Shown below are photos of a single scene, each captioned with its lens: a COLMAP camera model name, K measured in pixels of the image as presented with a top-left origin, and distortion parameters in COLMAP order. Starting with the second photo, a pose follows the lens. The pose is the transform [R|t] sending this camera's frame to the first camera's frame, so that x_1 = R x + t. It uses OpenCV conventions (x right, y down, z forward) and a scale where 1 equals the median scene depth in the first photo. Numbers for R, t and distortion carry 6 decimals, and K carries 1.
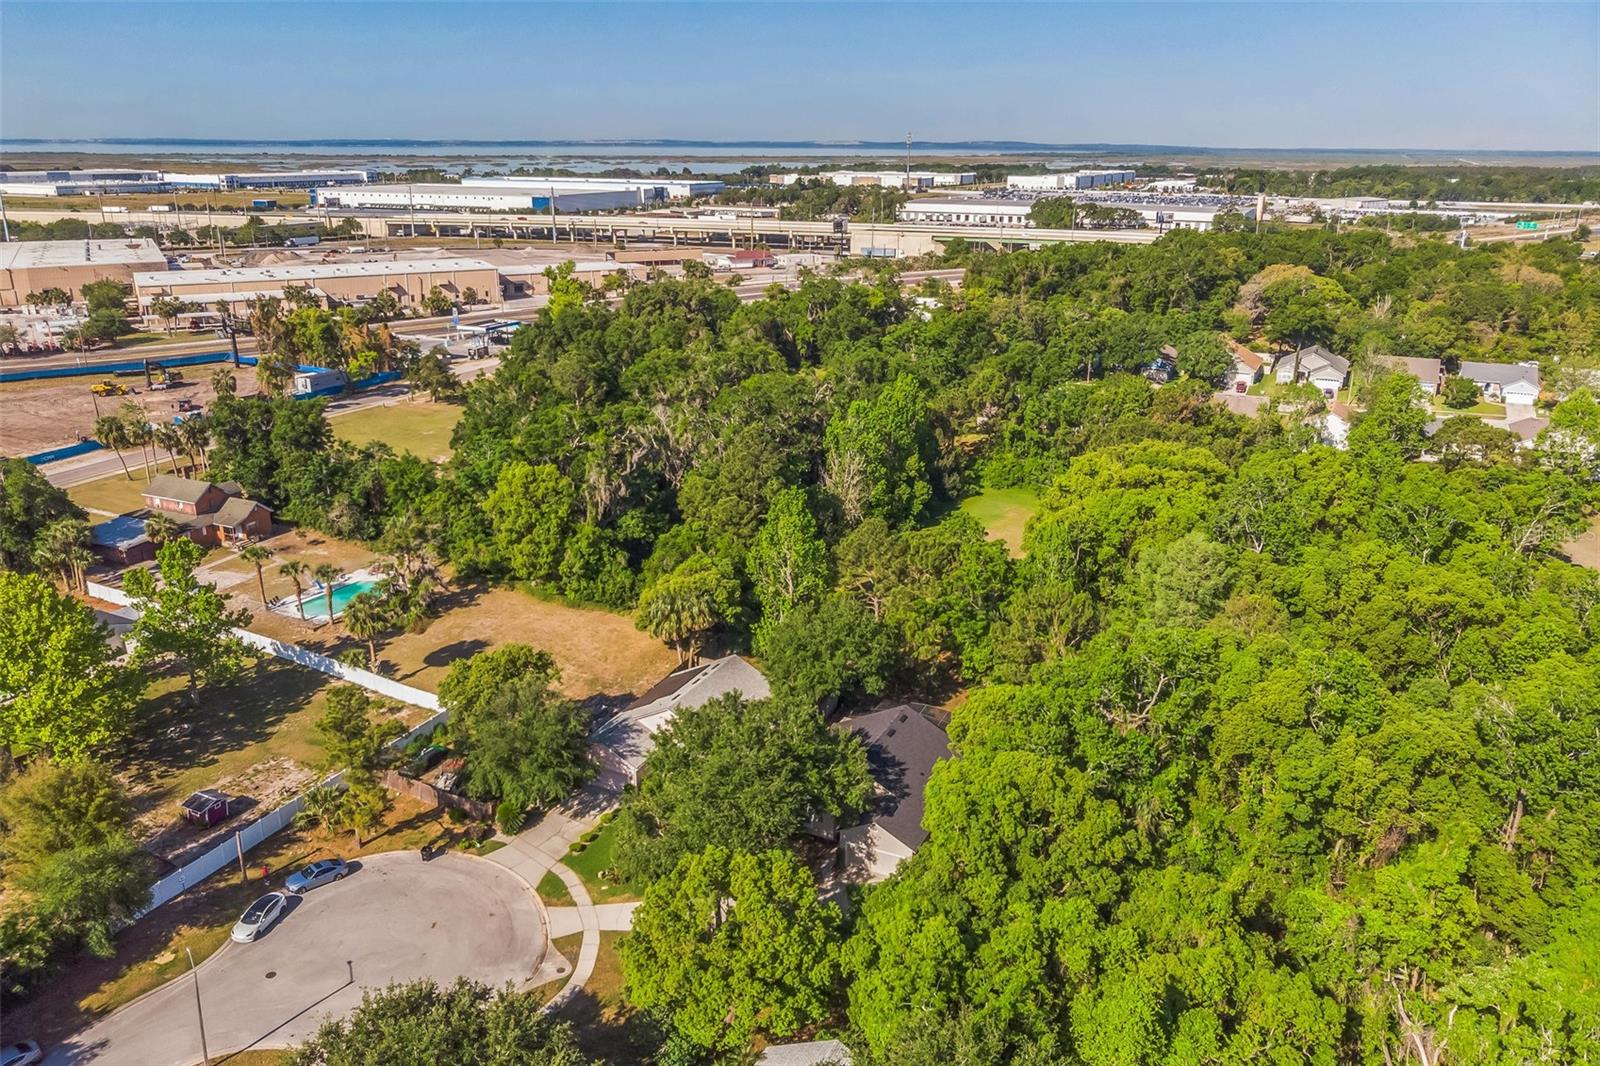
lens RADIAL K [[1229.5, 0, 801.6], [0, 1229.5, 497.7], [0, 0, 1]] dist [0.011428, -0.005301]
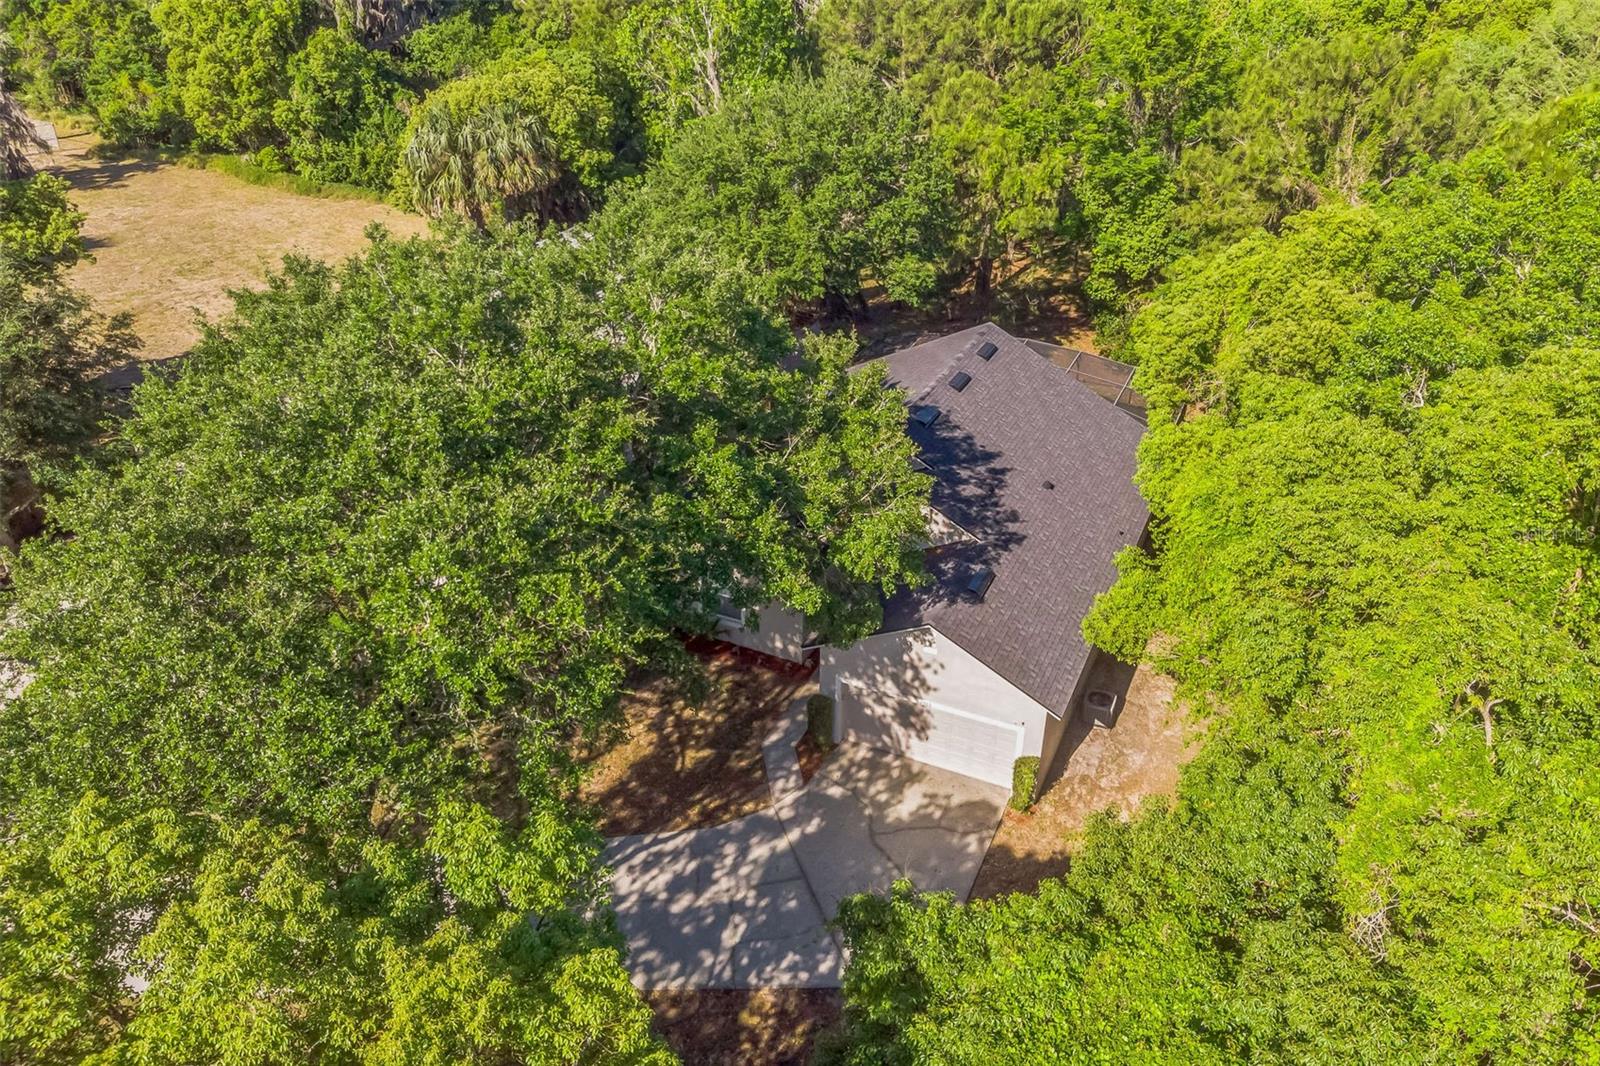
lens RADIAL K [[1207.8, 0, 800.0], [0, 1207.8, 533.0], [0, 0, 1]] dist [-0.003488, 0.013088]
pose [[0.999969, -0.002519, 0.007465, 0.015355], [0.000799, 0.975028, 0.222081, 0.110412], [-0.007838, -0.222068, 0.975000, 0.450935]]
